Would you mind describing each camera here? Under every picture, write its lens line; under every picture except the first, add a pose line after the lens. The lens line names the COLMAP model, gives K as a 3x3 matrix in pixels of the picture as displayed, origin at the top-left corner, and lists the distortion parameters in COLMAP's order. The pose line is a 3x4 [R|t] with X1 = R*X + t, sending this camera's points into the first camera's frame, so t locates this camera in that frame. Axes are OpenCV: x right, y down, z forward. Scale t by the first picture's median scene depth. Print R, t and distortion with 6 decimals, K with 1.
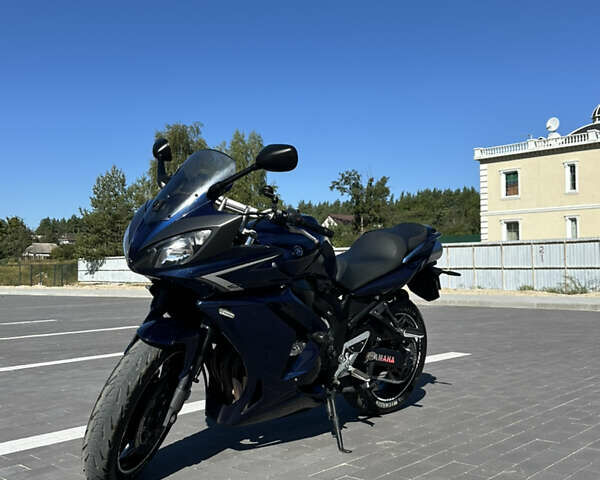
lens RADIAL K [[655.8, 0, 300.0], [0, 655.8, 240.0], [0, 0, 1]] dist [0.101498, -0.005239]
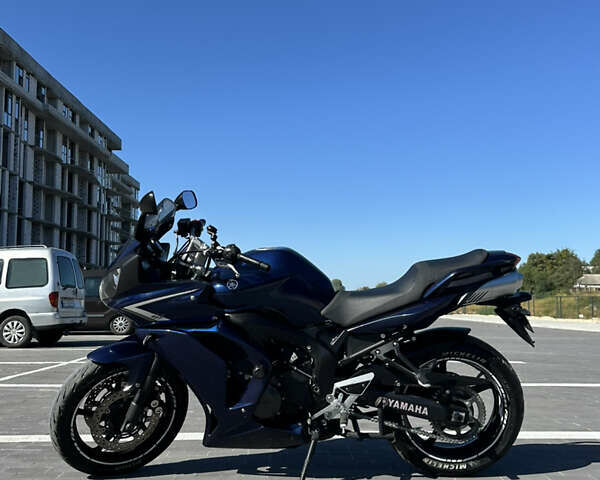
lens RADIAL K [[658.7, 0, 300.0], [0, 658.7, 240.0], [0, 0, 1]] dist [0.051579, -0.020035]
pose [[0.684281, -0.056240, -0.727047, 0.644187], [0.021851, 0.998155, -0.056646, 0.006170], [0.728891, 0.022875, 0.684247, 0.283787]]
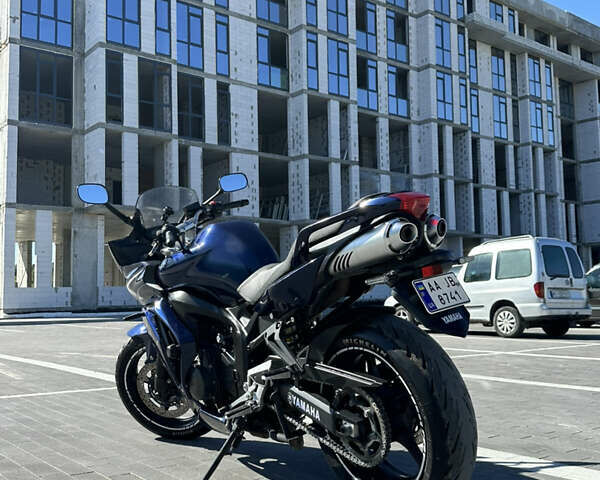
lens RADIAL K [[655.8, 0, 300.0], [0, 655.8, 240.0], [0, 0, 1]] dist [0.101498, -0.005239]
pose [[-0.168084, -0.076946, -0.982765, 0.777756], [0.057337, 0.994498, -0.087671, 0.064411], [0.984104, -0.071085, -0.162747, 1.073247]]
